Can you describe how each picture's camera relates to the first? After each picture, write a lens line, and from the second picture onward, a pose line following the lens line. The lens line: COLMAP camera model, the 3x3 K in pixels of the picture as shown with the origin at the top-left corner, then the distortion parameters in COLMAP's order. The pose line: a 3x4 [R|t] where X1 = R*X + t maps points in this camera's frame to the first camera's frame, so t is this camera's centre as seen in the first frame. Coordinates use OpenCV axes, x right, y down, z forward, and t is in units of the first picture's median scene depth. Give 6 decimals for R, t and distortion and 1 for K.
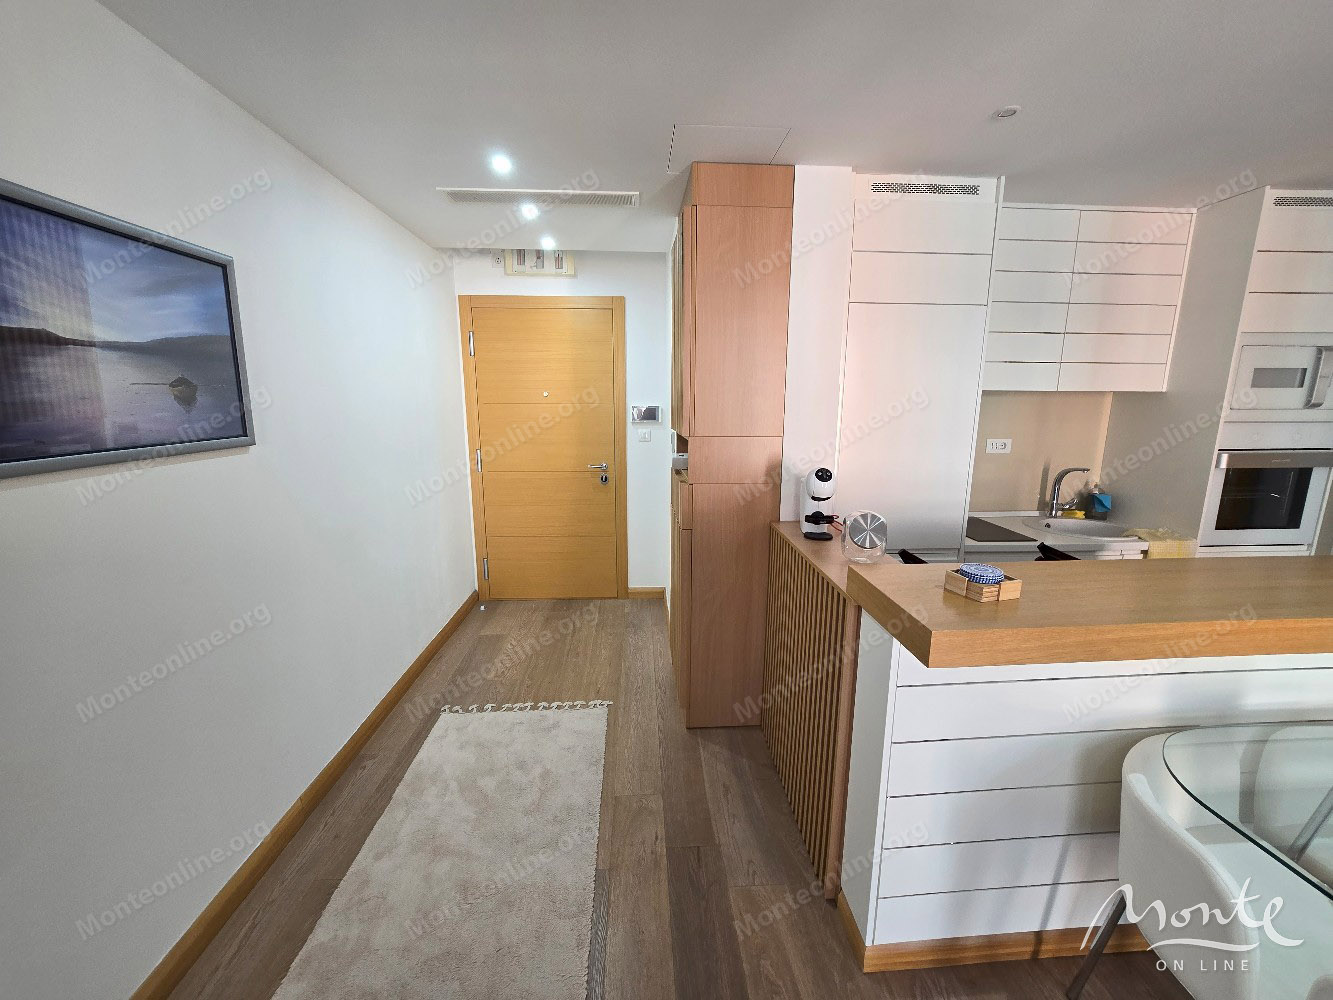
lens RADIAL K [[546.0, 0, 671.1], [0, 546.0, 504.7], [0, 0, 1]] dist [-0.004299, 0.001294]
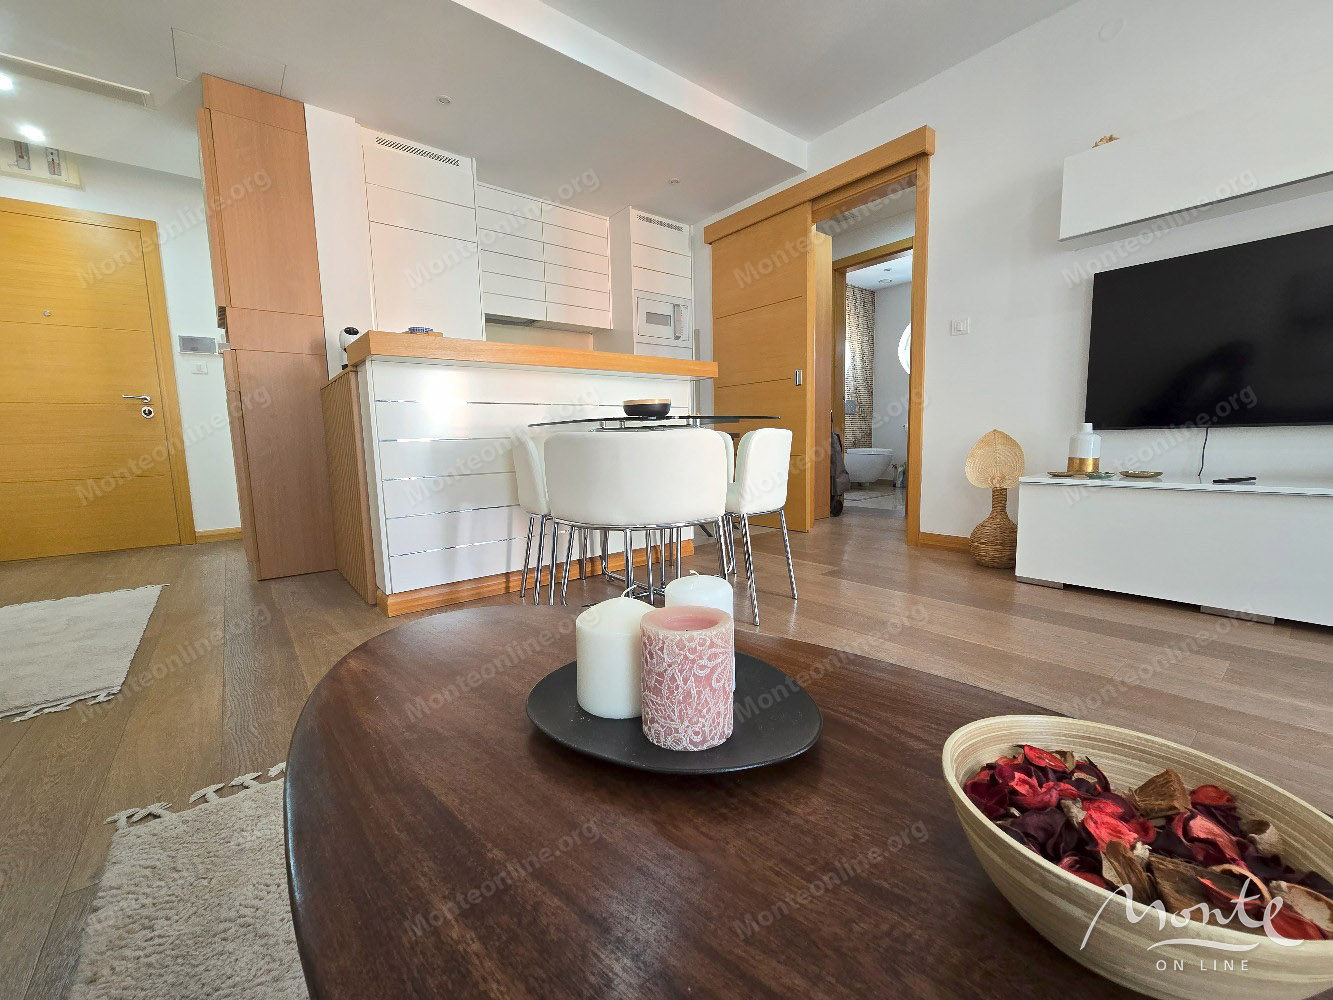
lens RADIAL K [[546.7, 0, 670.8], [0, 546.7, 500.6], [0, 0, 1]] dist [-0.001884, -0.000299]
pose [[0.814112, -0.089060, 0.573837, 0.090932], [0.135347, 0.990055, -0.038362, 0.416451], [-0.564714, 0.108898, 0.818070, -0.393522]]
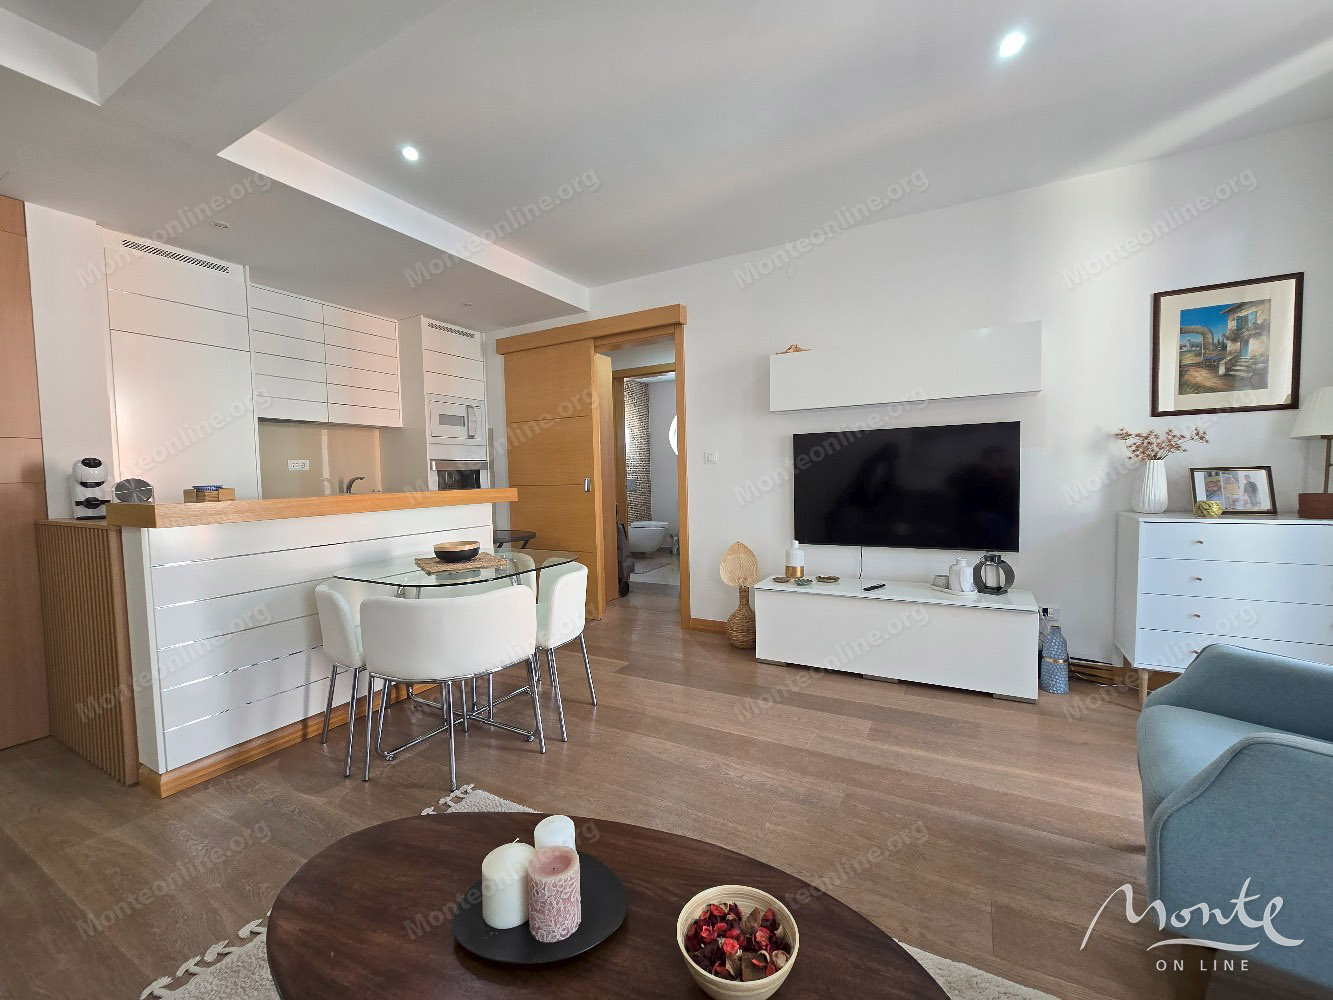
lens RADIAL K [[546.0, 0, 671.1], [0, 546.0, 504.7], [0, 0, 1]] dist [-0.004299, 0.001294]
pose [[0.536255, -0.061270, 0.841829, -0.034974], [0.184586, 0.981733, -0.046131, 0.260030], [-0.823625, 0.180128, 0.537769, -0.523232]]
